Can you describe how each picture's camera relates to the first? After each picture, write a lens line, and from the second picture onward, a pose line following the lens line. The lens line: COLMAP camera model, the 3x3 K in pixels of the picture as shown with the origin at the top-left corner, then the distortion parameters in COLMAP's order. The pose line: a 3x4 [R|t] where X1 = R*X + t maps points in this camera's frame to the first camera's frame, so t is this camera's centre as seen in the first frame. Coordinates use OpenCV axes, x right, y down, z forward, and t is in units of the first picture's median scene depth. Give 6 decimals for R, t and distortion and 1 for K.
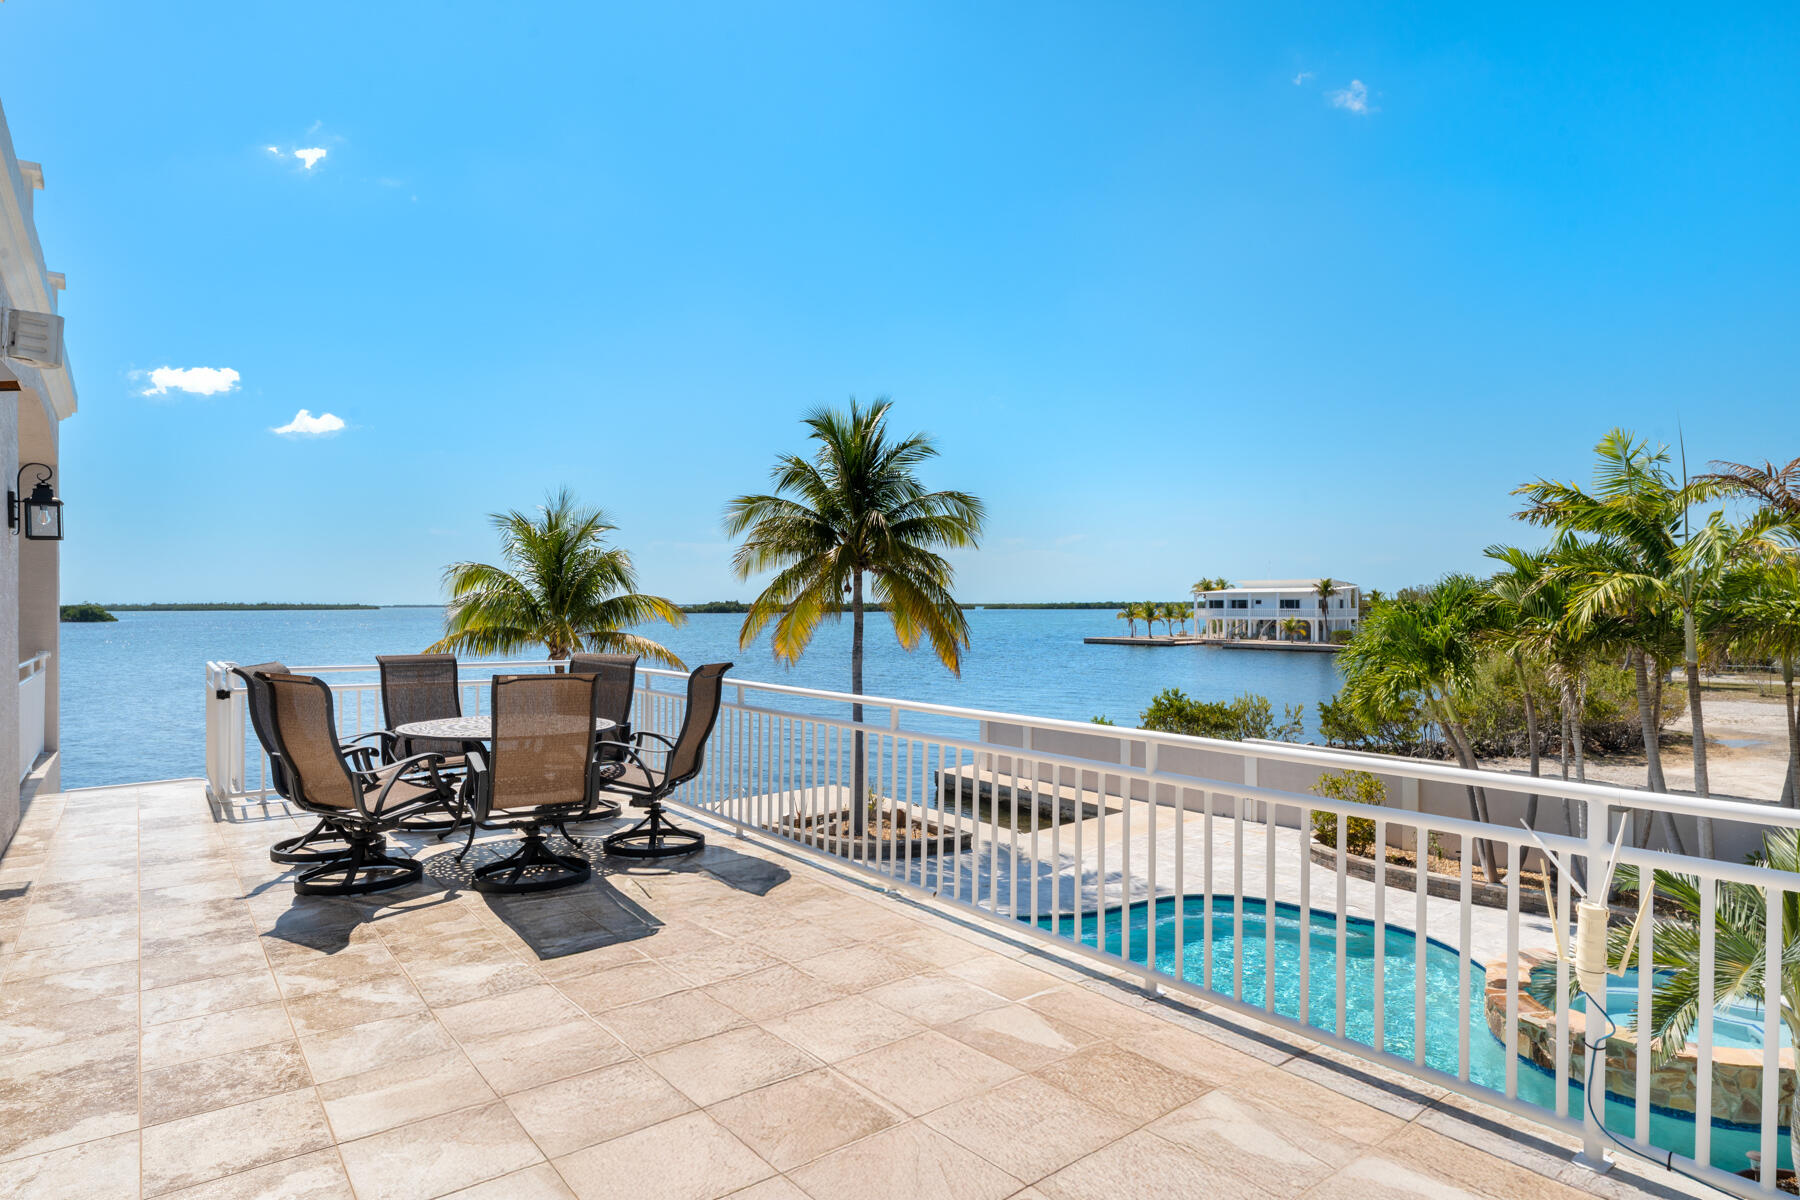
lens RADIAL K [[980.3, 0, 908.6], [0, 980.3, 584.1], [0, 0, 1]] dist [0.019784, -0.000064]
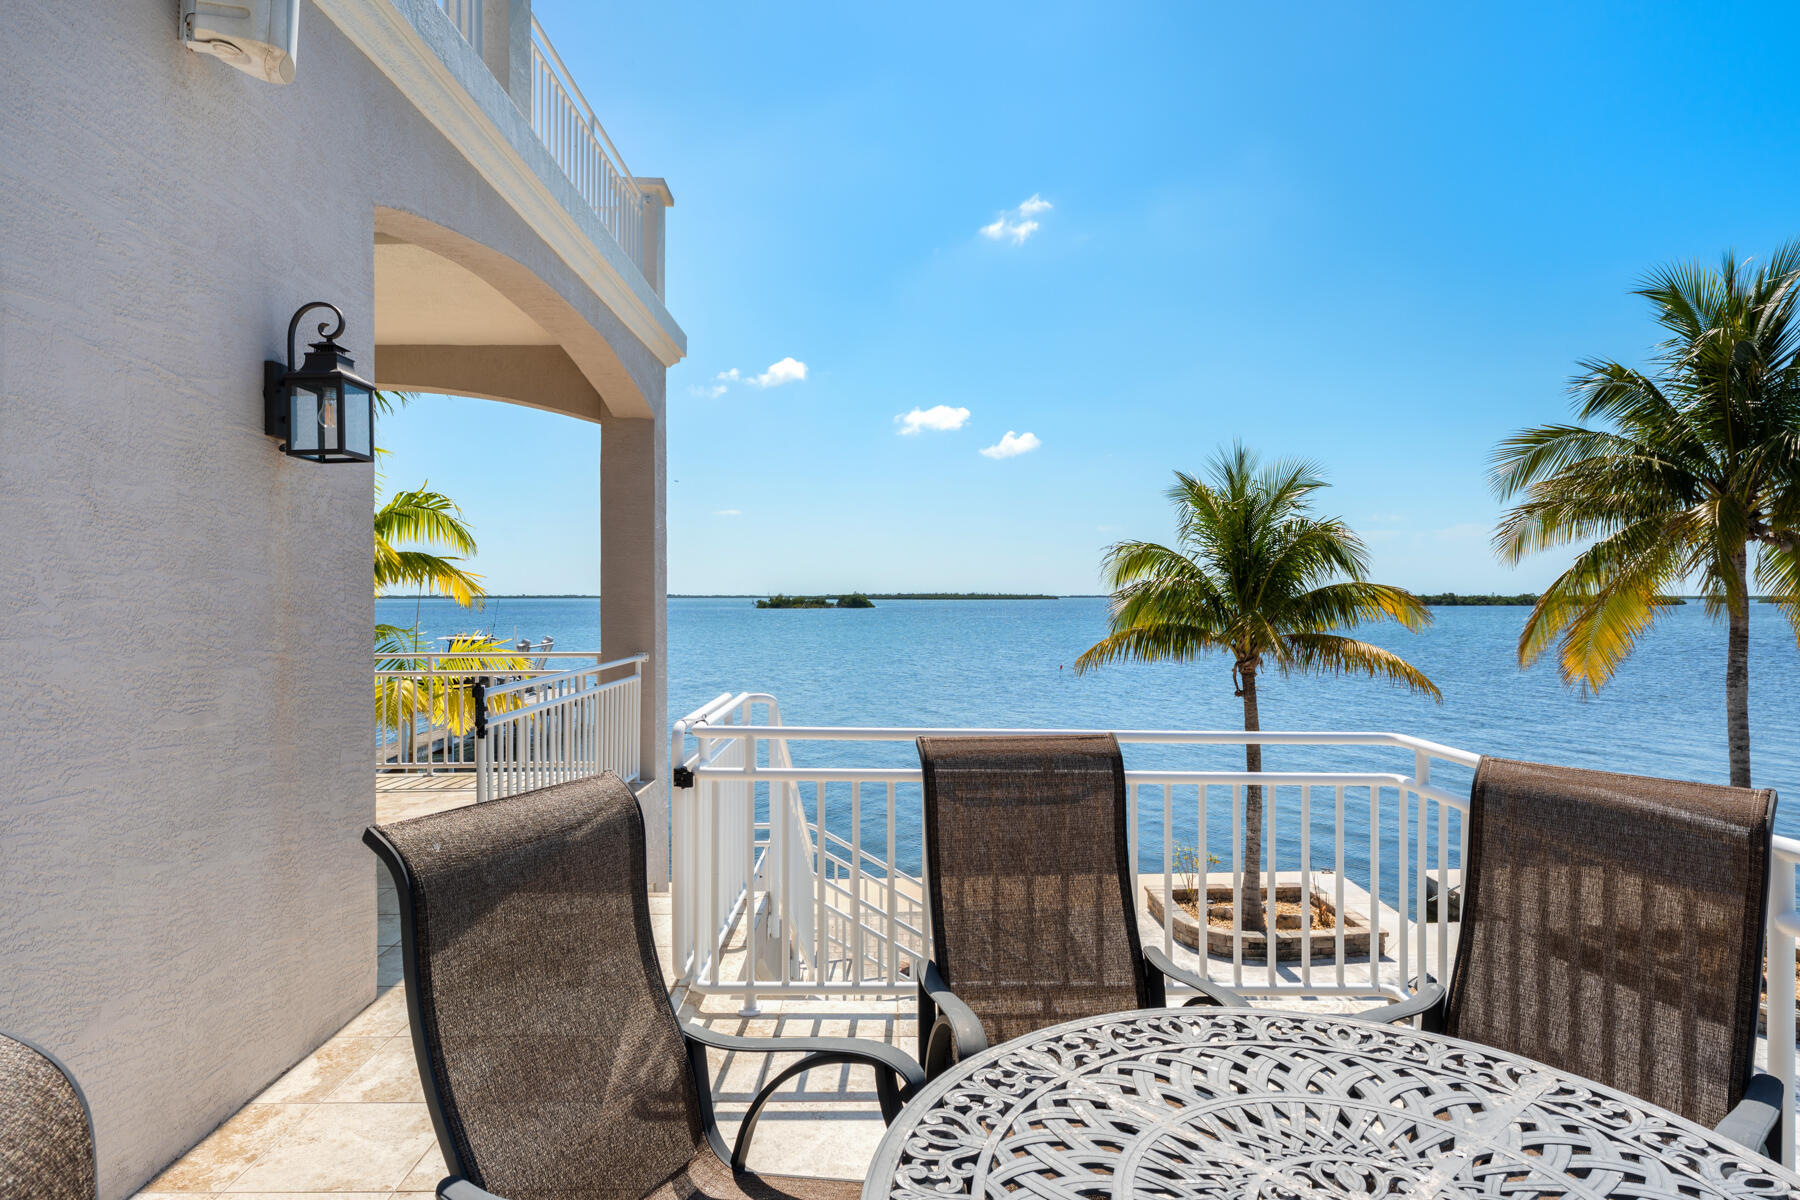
lens RADIAL K [[950.8, 0, 901.9], [0, 950.8, 583.8], [0, 0, 1]] dist [-0.026437, -0.000284]
pose [[0.788748, -0.003430, -0.614708, -0.111977], [0.008273, 0.999953, 0.005037, 0.005302], [0.614662, -0.009058, 0.788739, 0.250712]]
